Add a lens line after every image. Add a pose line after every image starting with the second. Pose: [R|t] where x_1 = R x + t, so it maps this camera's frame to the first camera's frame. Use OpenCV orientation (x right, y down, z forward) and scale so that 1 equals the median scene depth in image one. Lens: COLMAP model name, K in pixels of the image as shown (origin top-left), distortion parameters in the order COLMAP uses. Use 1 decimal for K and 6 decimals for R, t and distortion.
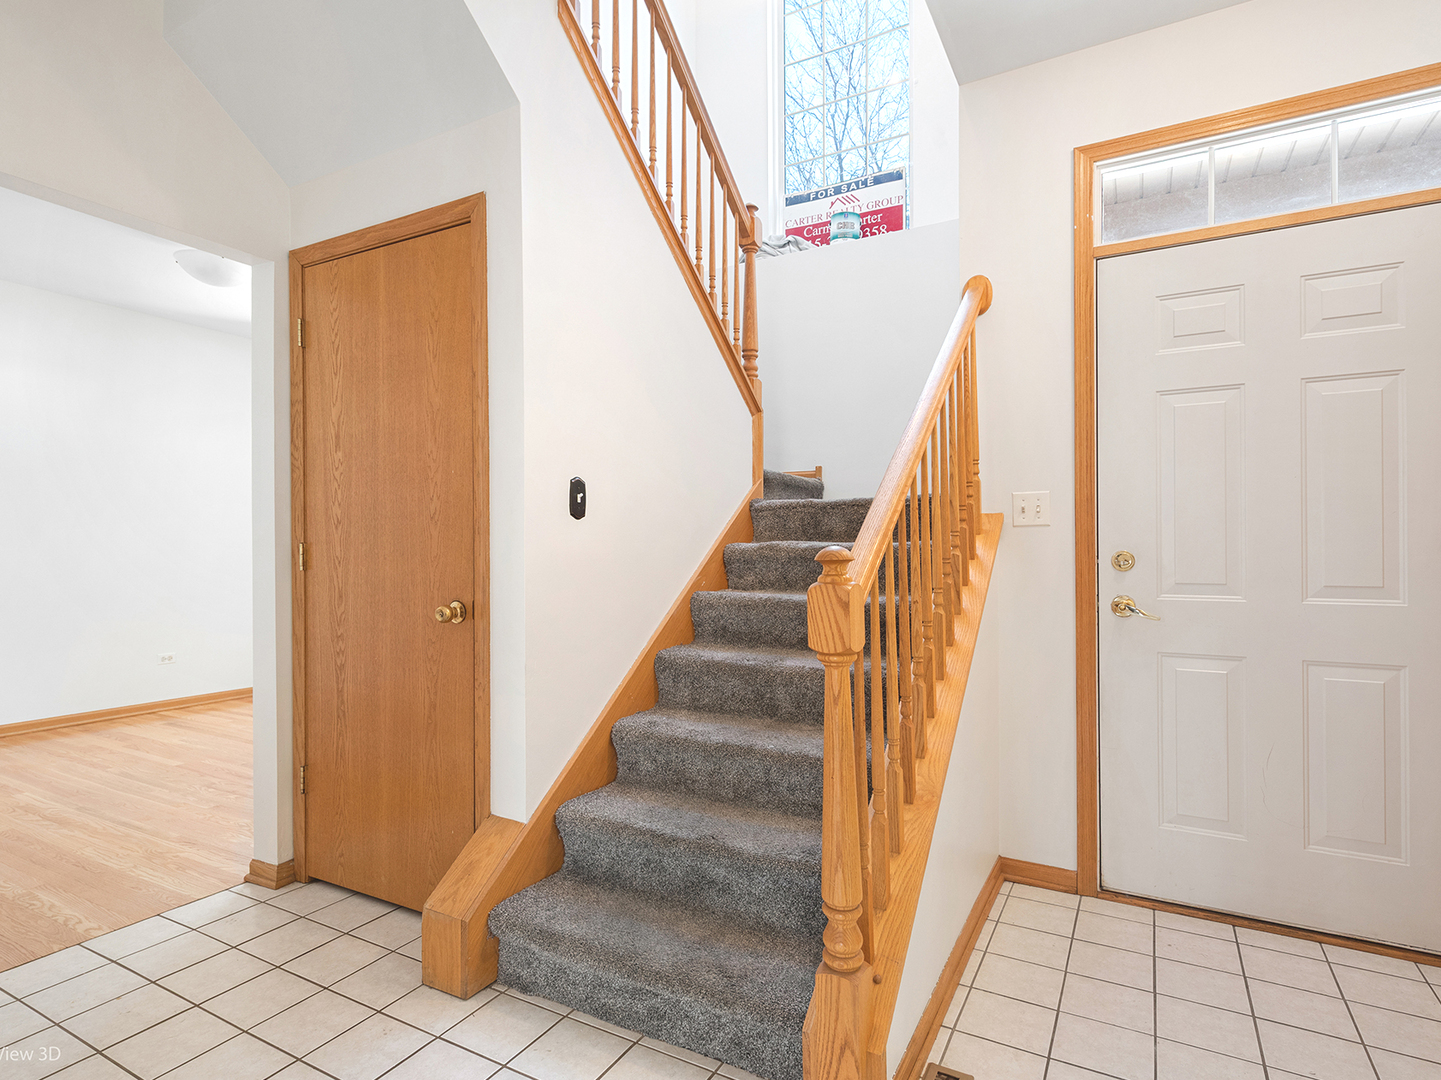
lens RADIAL K [[788.6, 0, 720.5], [0, 788.6, 540.0], [0, 0, 1]] dist [-0.000517, -0.000196]
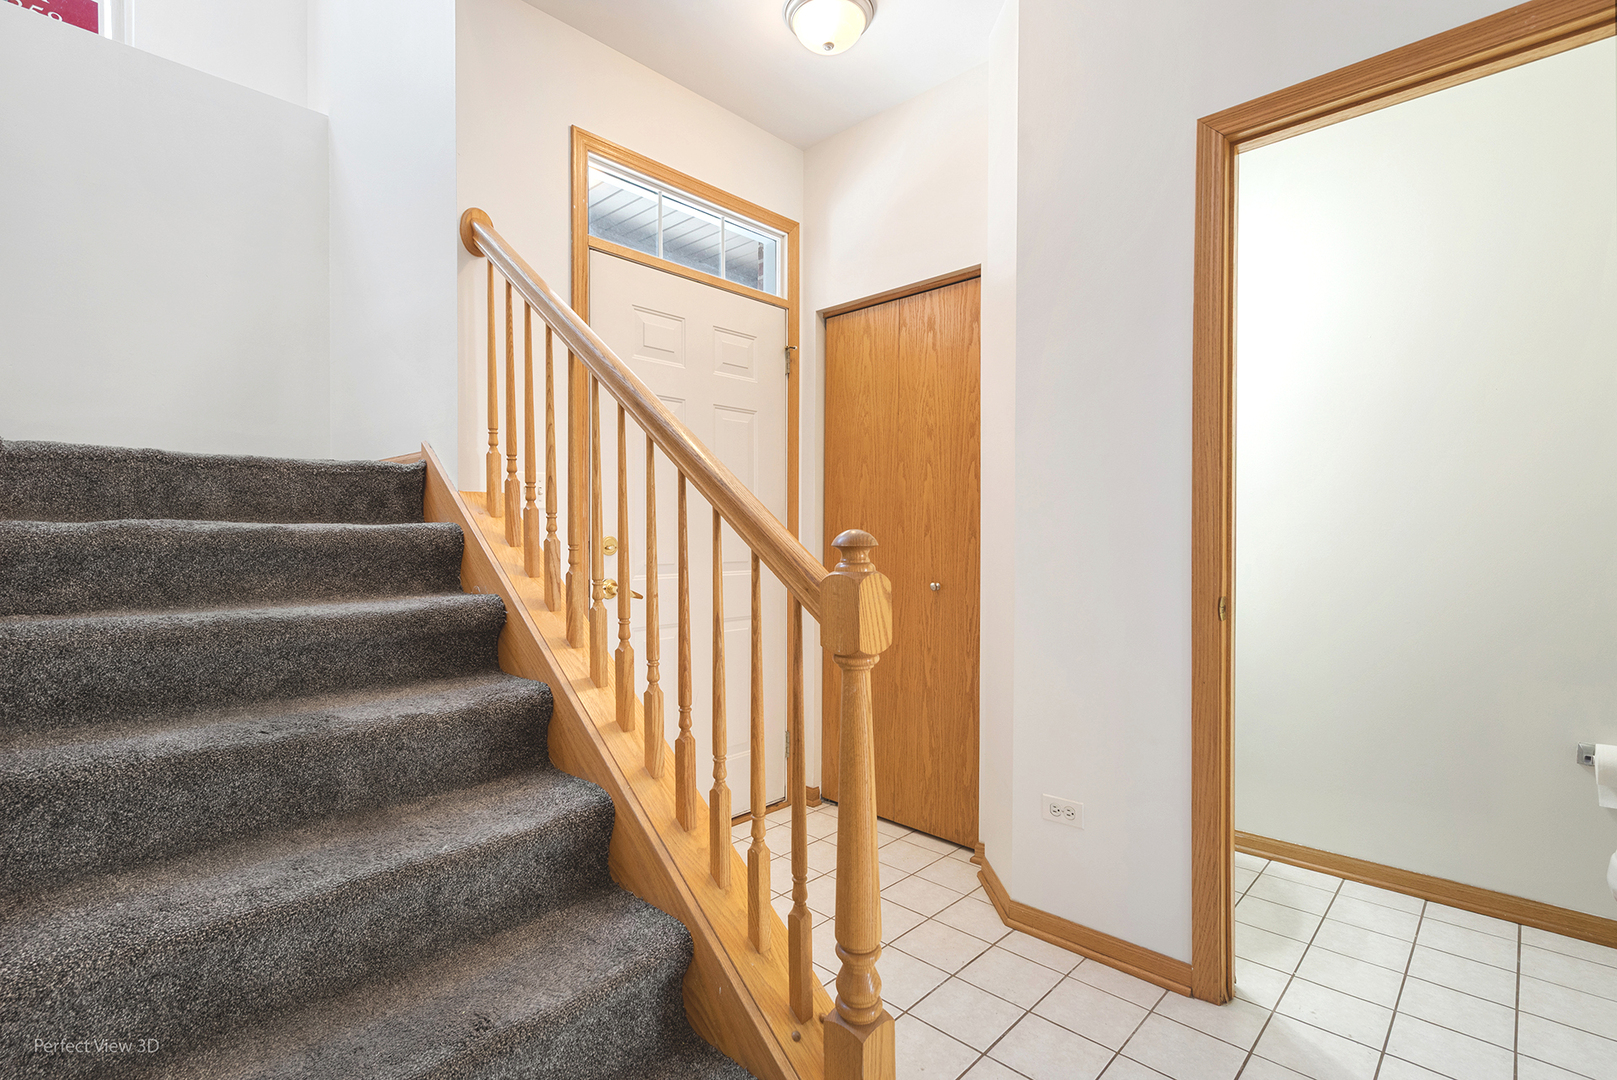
lens RADIAL K [[731.1, 0, 808.5], [0, 731.1, 540.0], [0, 0, 1]] dist [0.000240, -0.000040]
pose [[0.254001, -0.003932, 0.967196, -0.377203], [-0.010147, 0.999926, 0.006730, 0.009481], [-0.967151, -0.011524, 0.253942, 0.515065]]
